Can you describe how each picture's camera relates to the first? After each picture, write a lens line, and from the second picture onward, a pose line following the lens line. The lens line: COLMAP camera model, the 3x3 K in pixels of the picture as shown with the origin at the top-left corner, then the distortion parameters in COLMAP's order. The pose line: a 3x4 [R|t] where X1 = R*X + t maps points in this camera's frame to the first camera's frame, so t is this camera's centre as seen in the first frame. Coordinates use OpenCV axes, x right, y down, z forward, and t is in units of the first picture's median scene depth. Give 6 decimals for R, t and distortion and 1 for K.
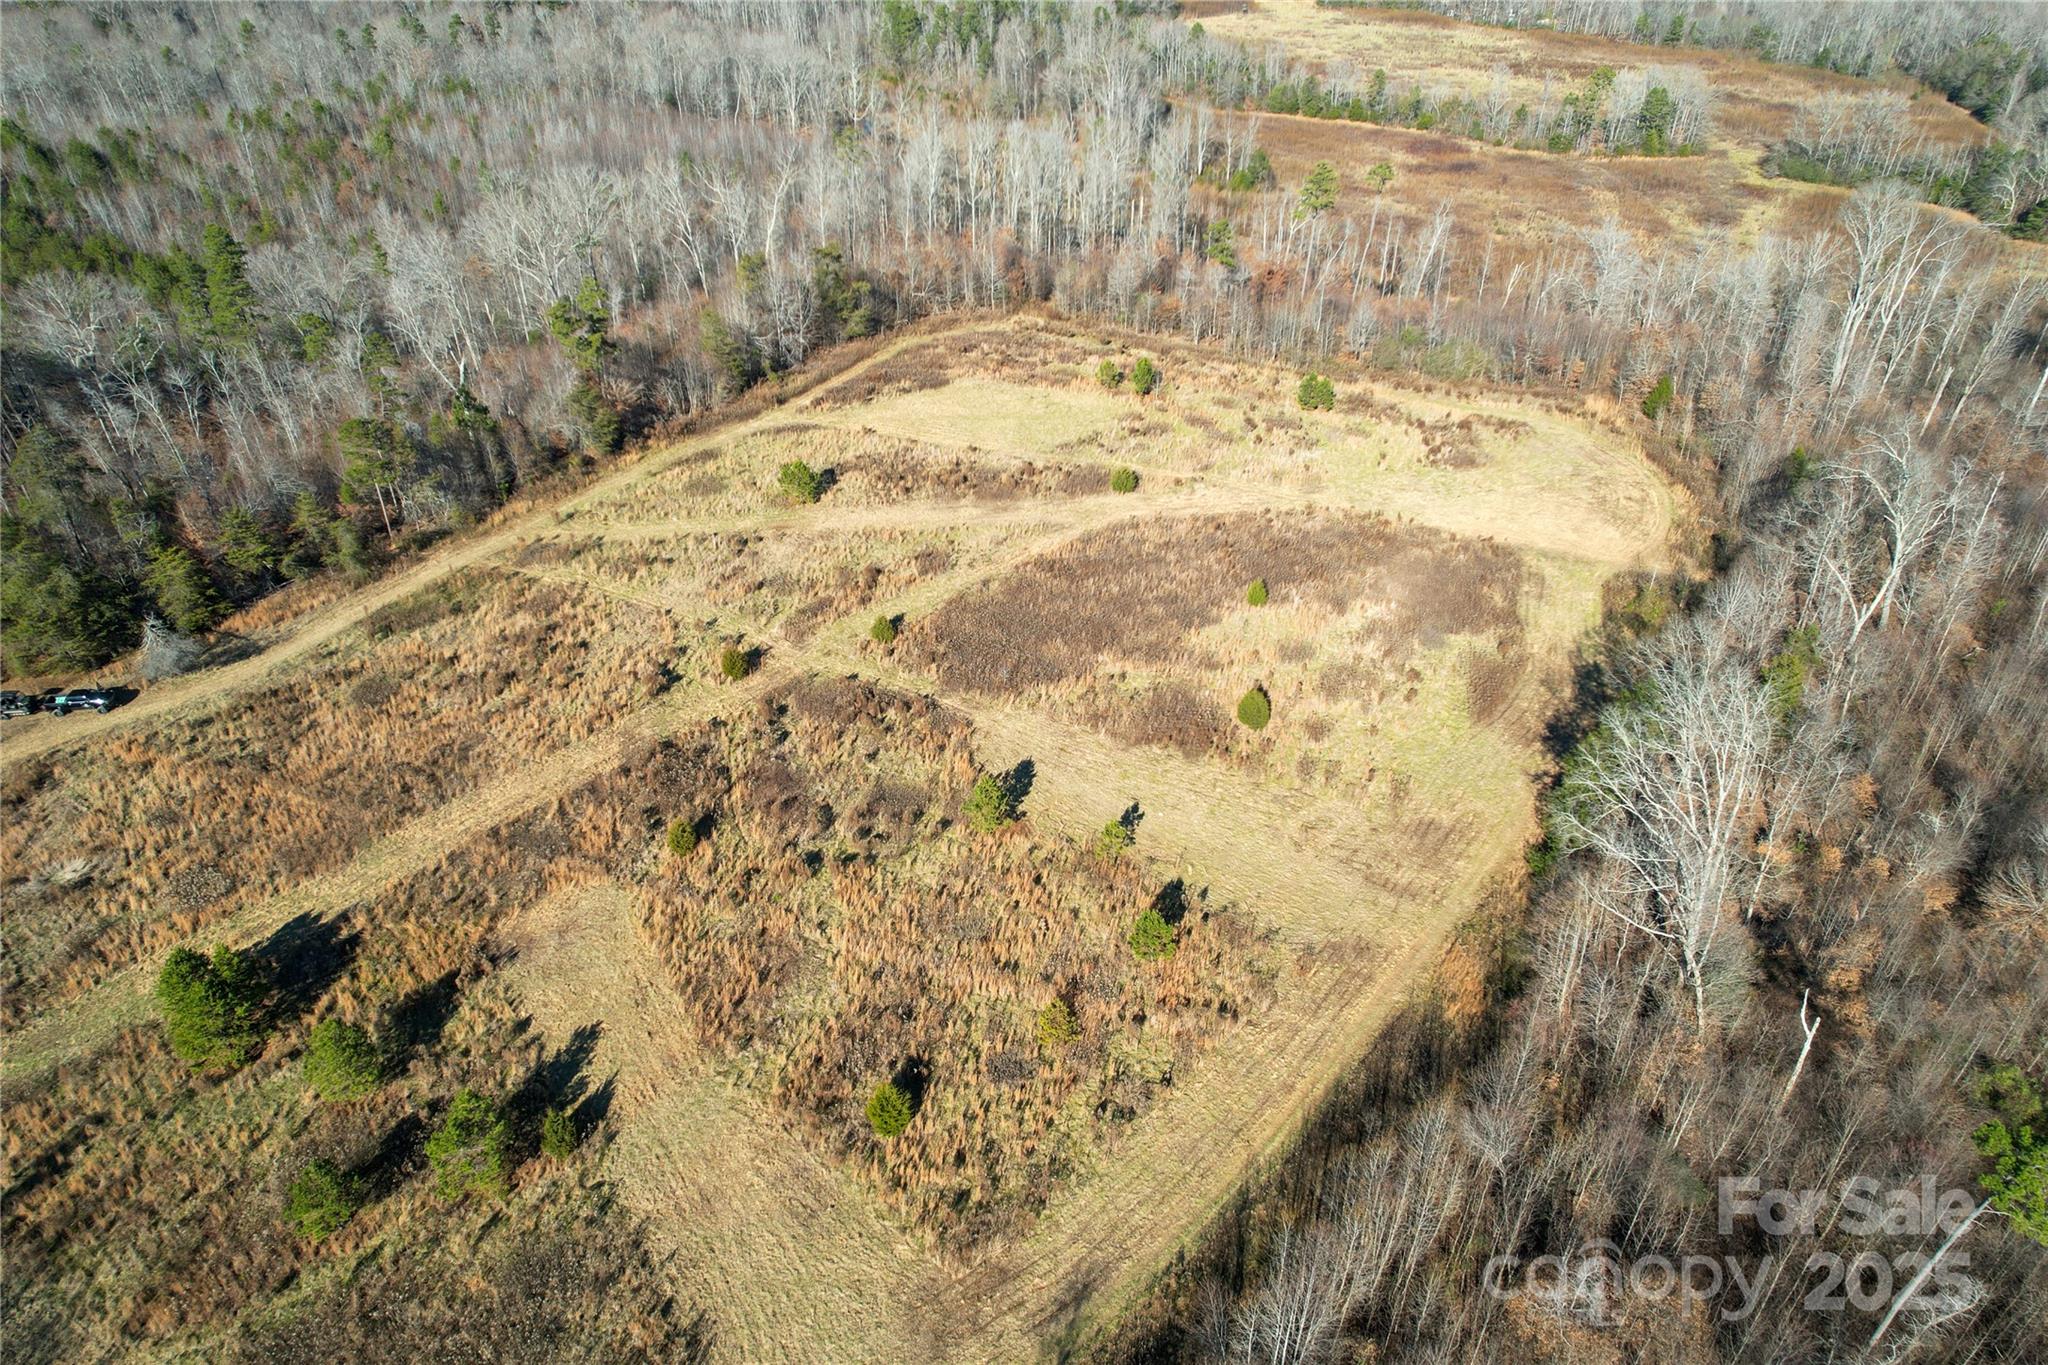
lens RADIAL K [[1291.0, 0, 1024.0], [0, 1291.0, 682.5], [0, 0, 1]] dist [-0.064029, 0.055833]
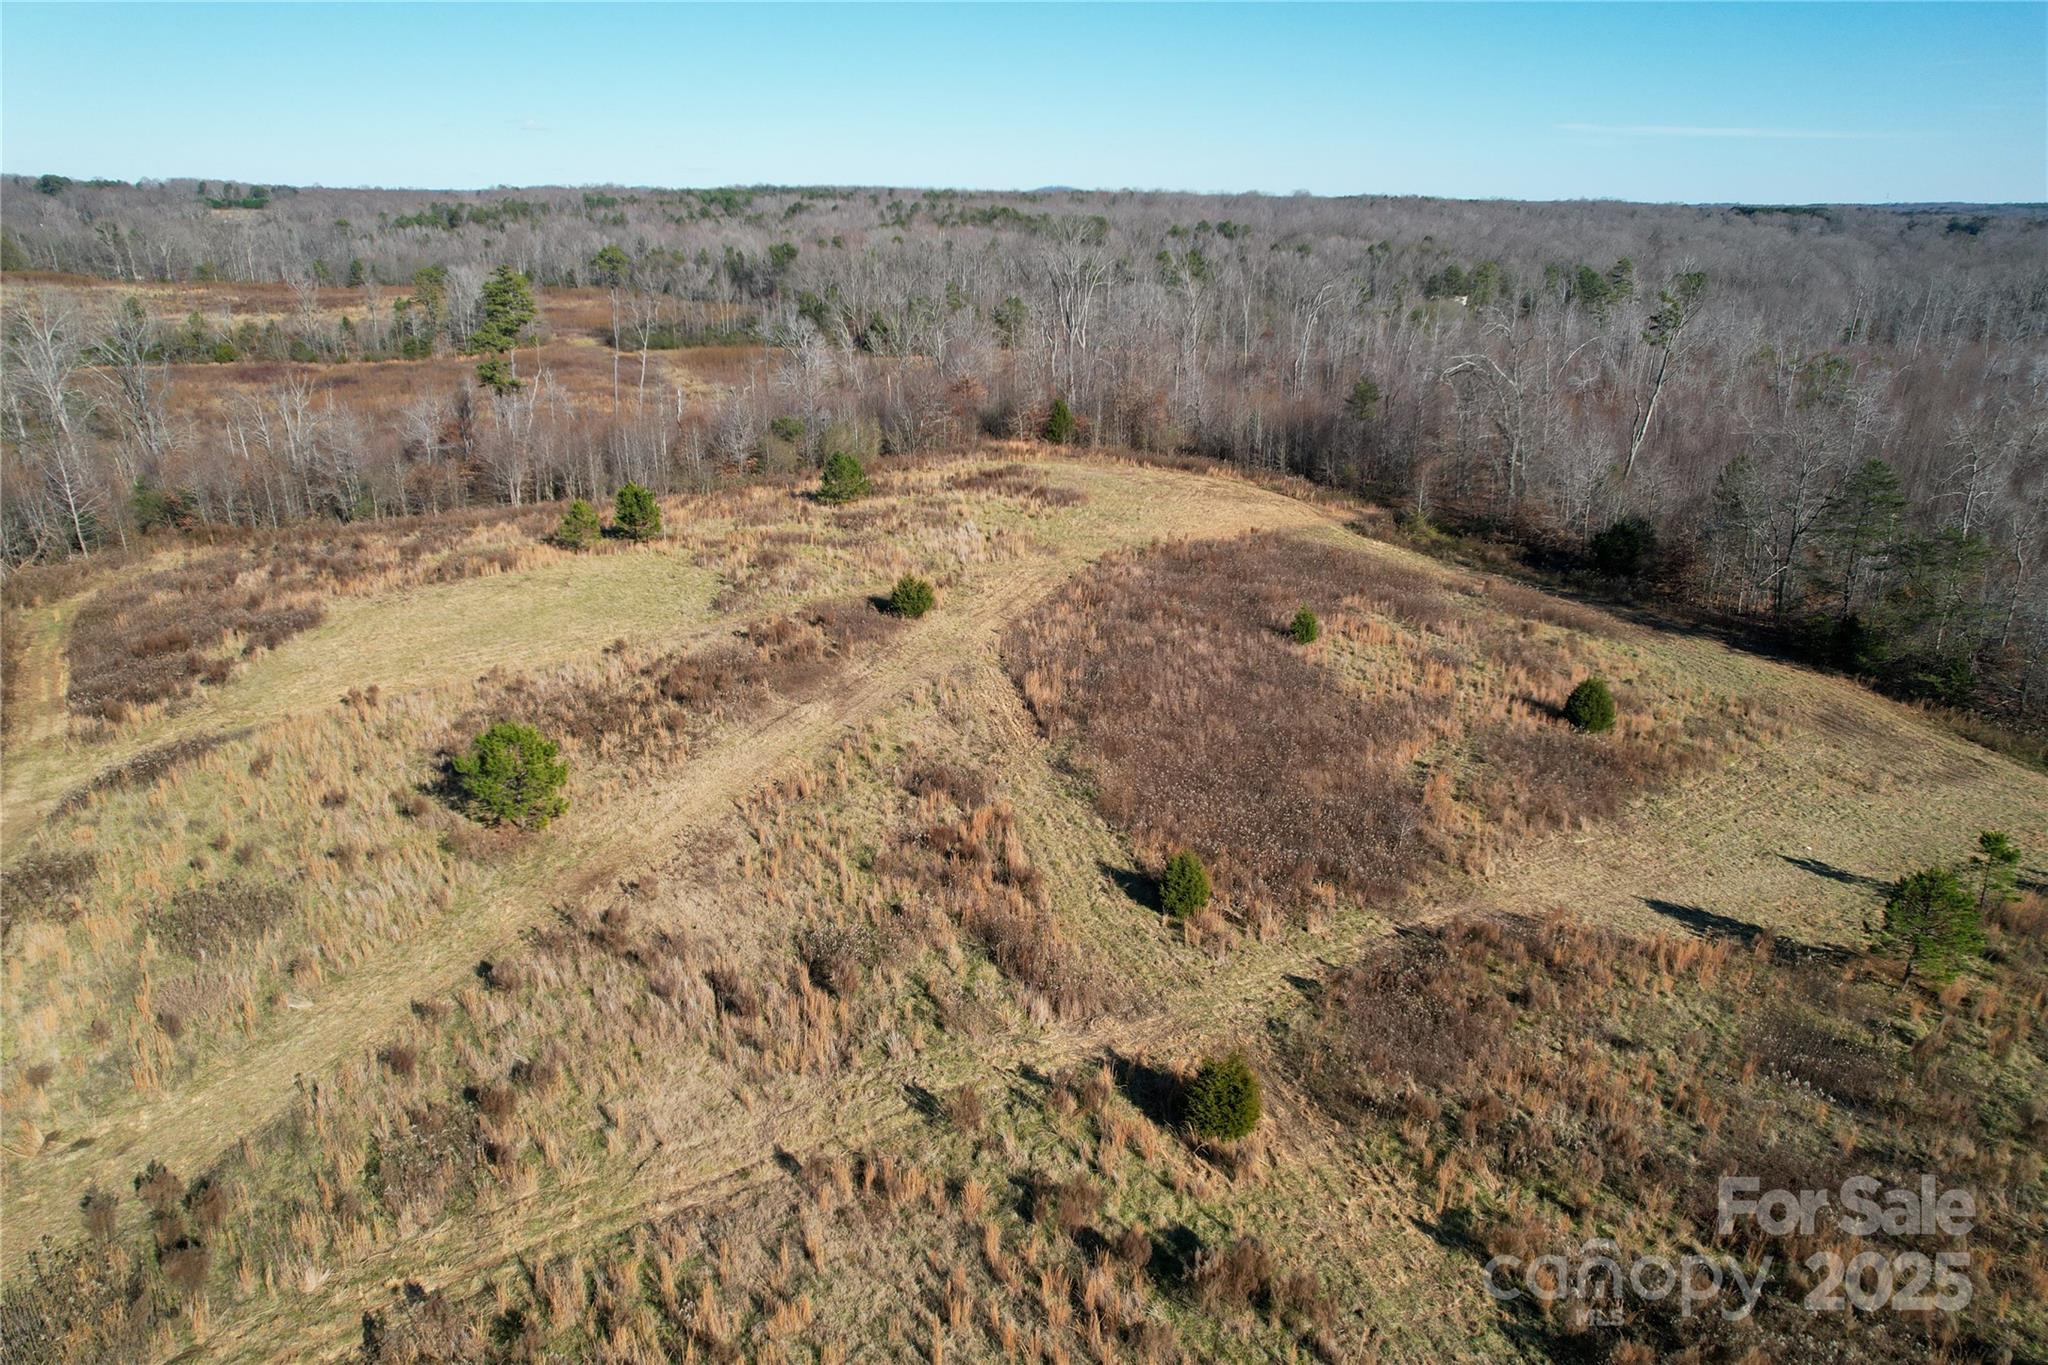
lens RADIAL K [[1291.0, 0, 1024.0], [0, 1291.0, 682.5], [0, 0, 1]] dist [-0.064029, 0.055833]
pose [[0.508650, -0.300299, 0.806905, -0.524285], [0.478233, 0.877870, 0.025245, -0.153672], [-0.715939, 0.373048, 0.590141, 0.854317]]
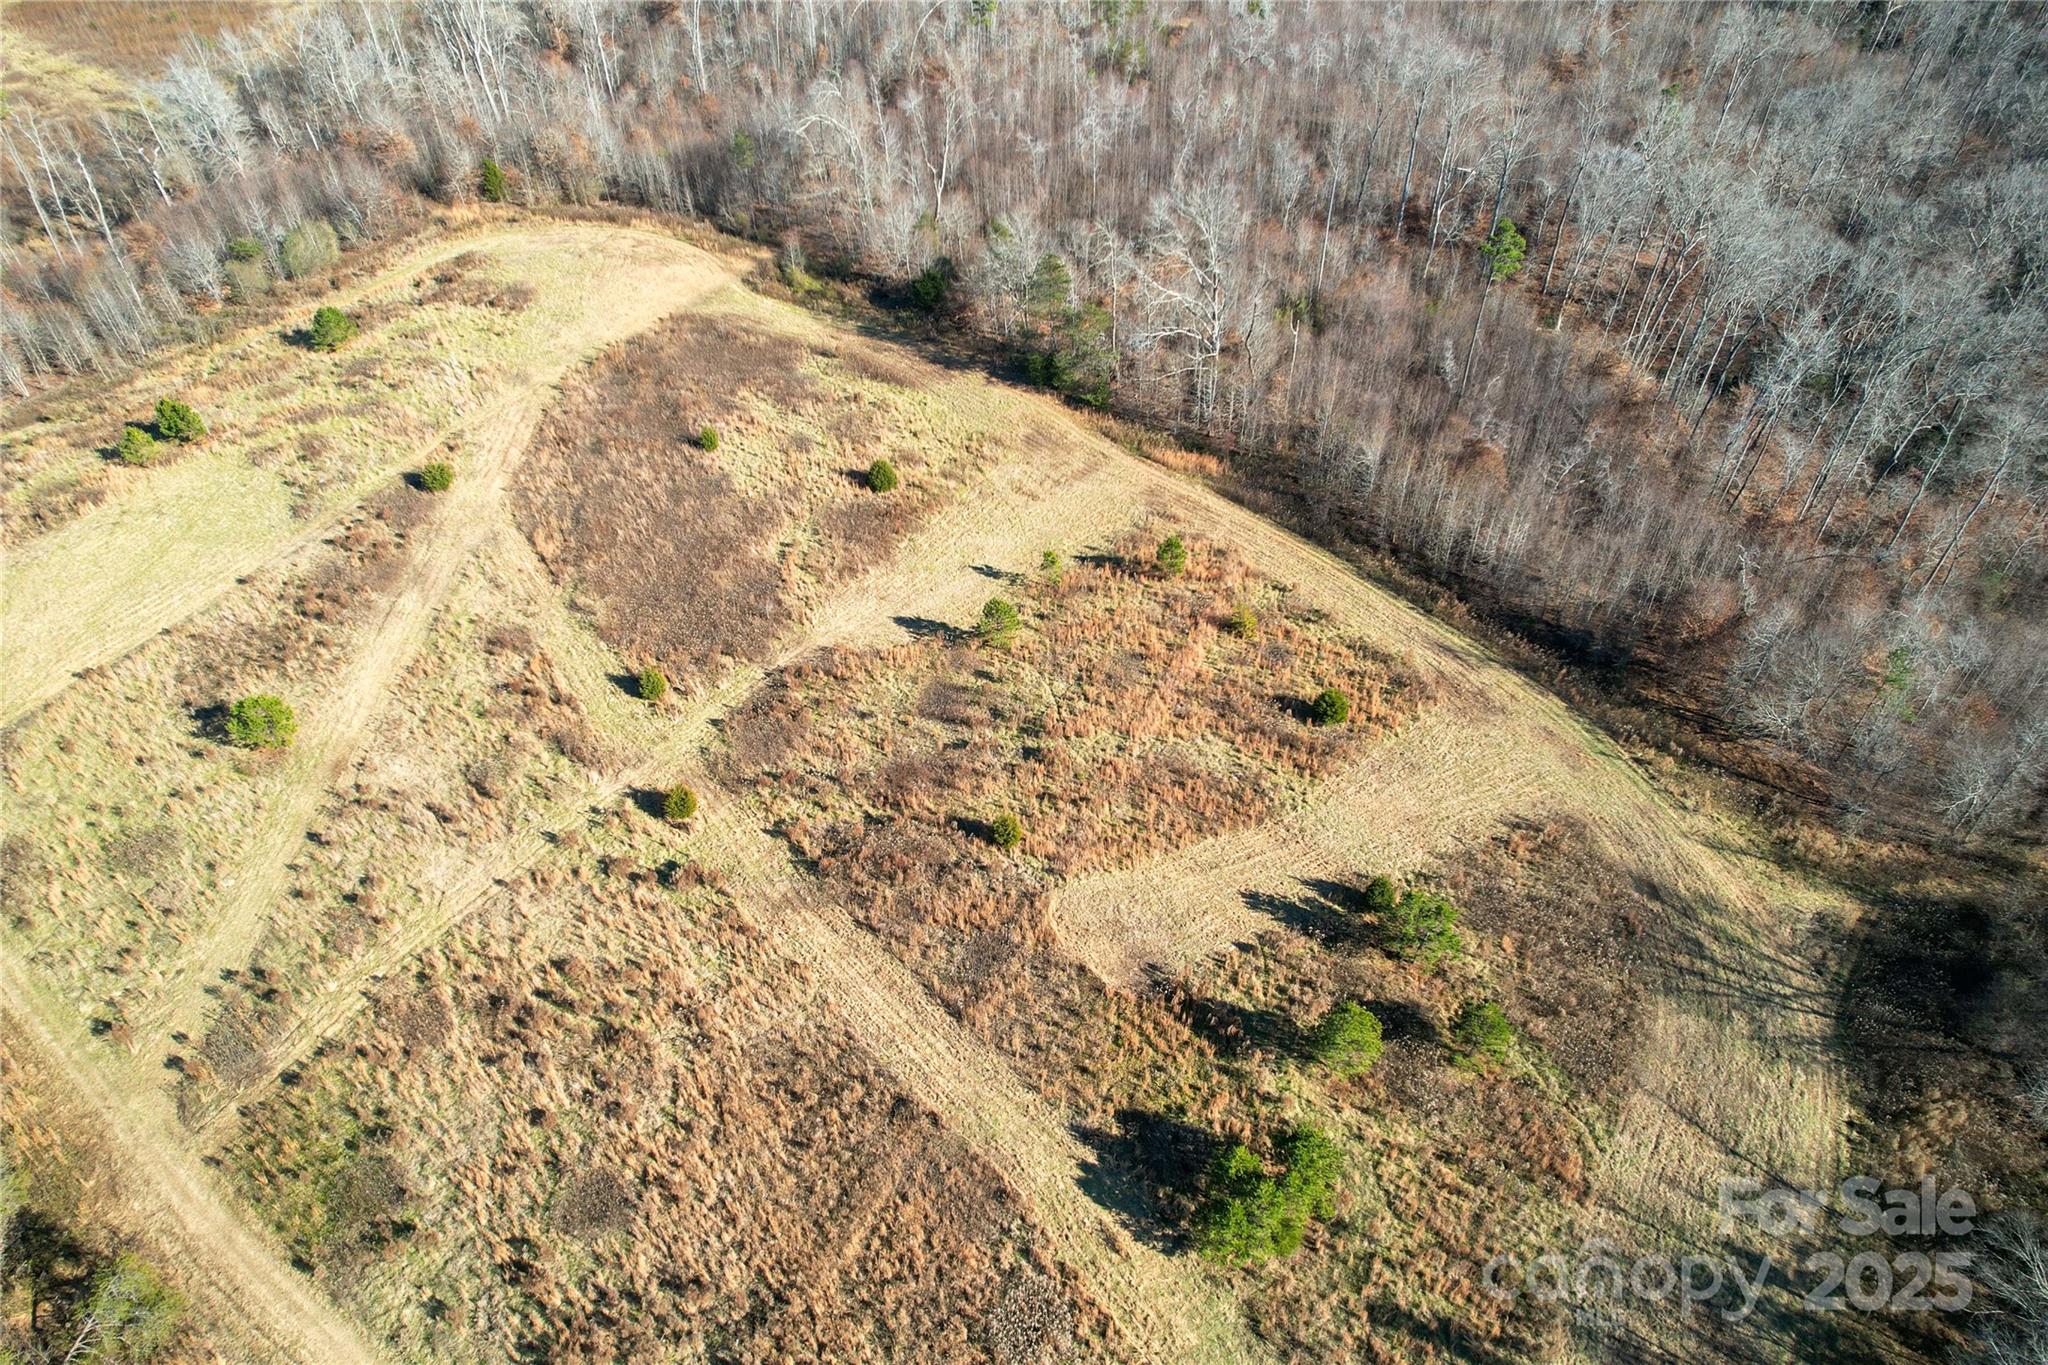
lens RADIAL K [[1291.0, 0, 1024.0], [0, 1291.0, 682.5], [0, 0, 1]] dist [-0.064029, 0.055833]
pose [[0.143879, -0.671455, 0.726943, -0.780483], [0.554018, 0.663332, 0.503046, -0.375394], [-0.819977, 0.330362, 0.467438, 0.448424]]
